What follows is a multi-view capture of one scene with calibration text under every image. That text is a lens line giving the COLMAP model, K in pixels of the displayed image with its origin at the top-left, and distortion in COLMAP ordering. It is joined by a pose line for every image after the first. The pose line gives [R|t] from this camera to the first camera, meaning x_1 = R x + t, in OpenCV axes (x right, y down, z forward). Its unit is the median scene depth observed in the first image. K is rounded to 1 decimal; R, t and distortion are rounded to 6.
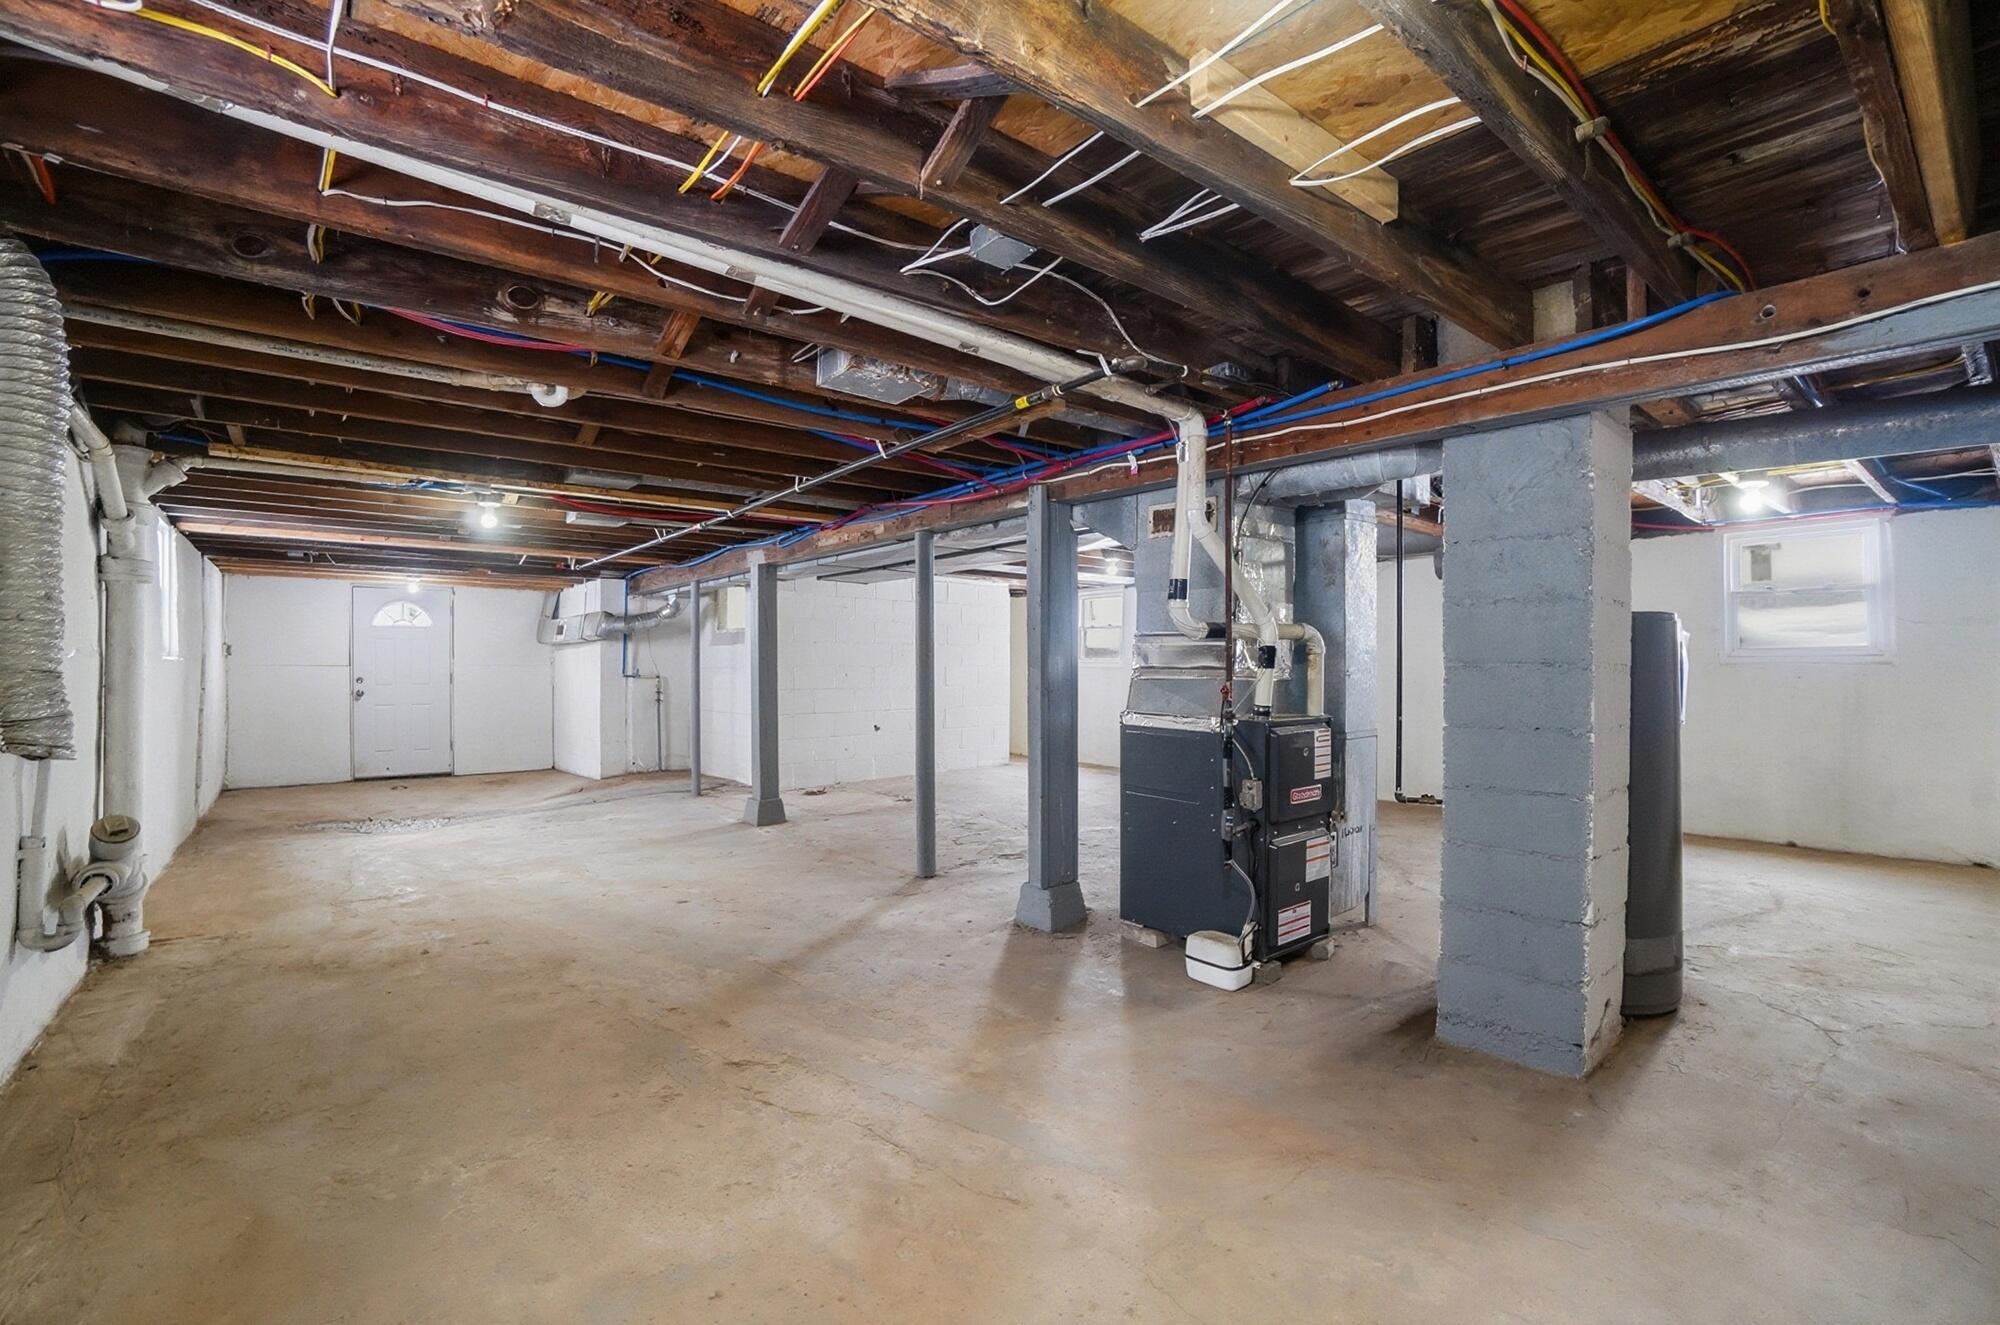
lens RADIAL K [[893.3, 0, 986.1], [0, 893.3, 668.1], [0, 0, 1]] dist [-0.059508, 0.022675]
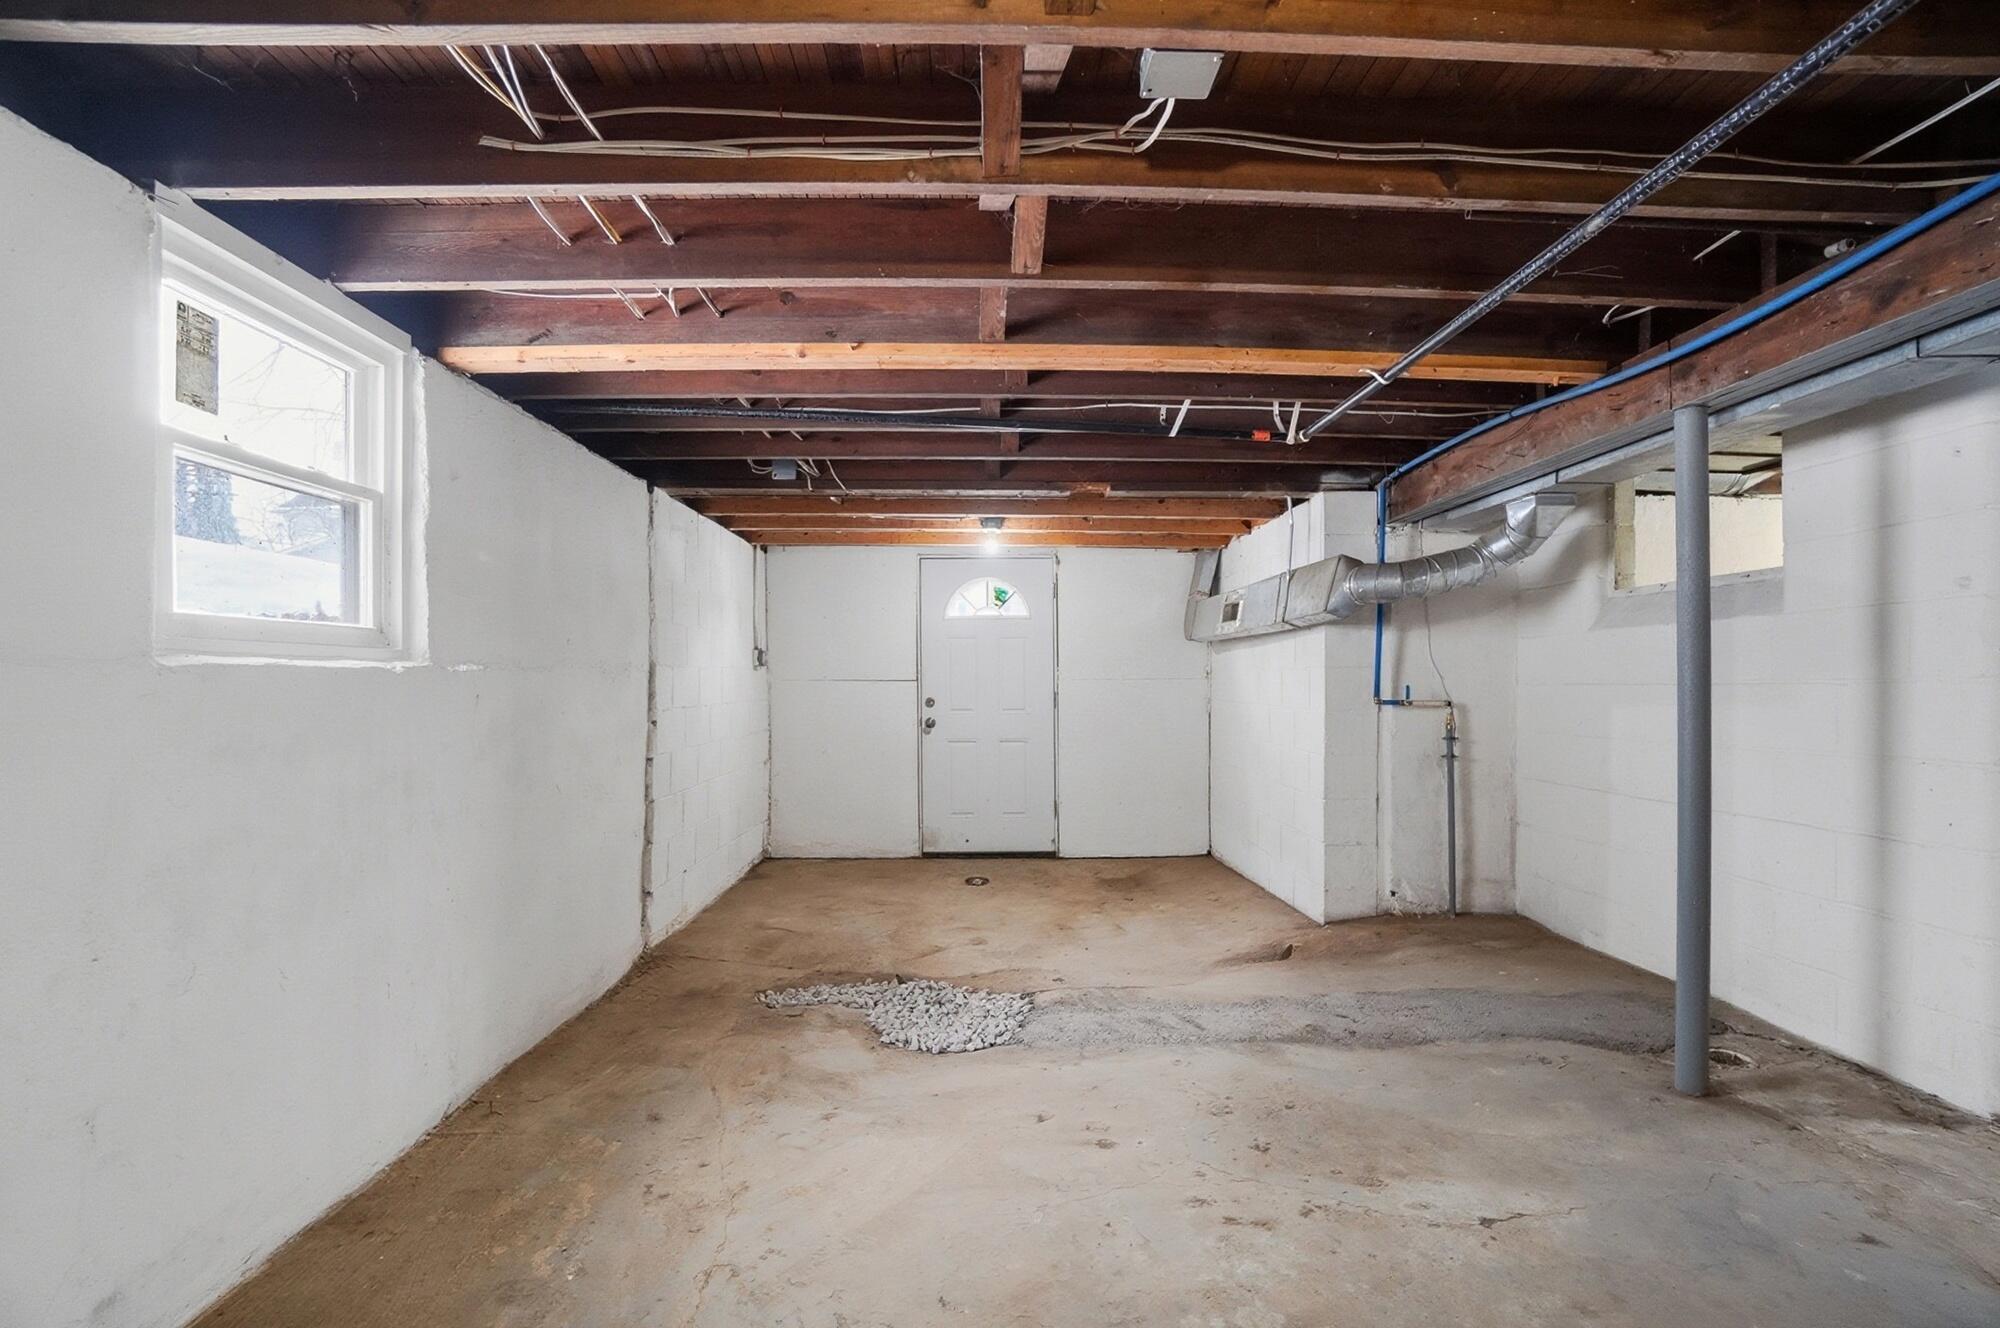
lens RADIAL K [[893.3, 0, 986.1], [0, 893.3, 669.6], [0, 0, 1]] dist [-0.059508, 0.022675]
pose [[0.790566, -0.009017, -0.612311, -0.284307], [0.002750, 0.999934, -0.011175, -0.002973], [0.612371, 0.007150, 0.790538, 0.509130]]
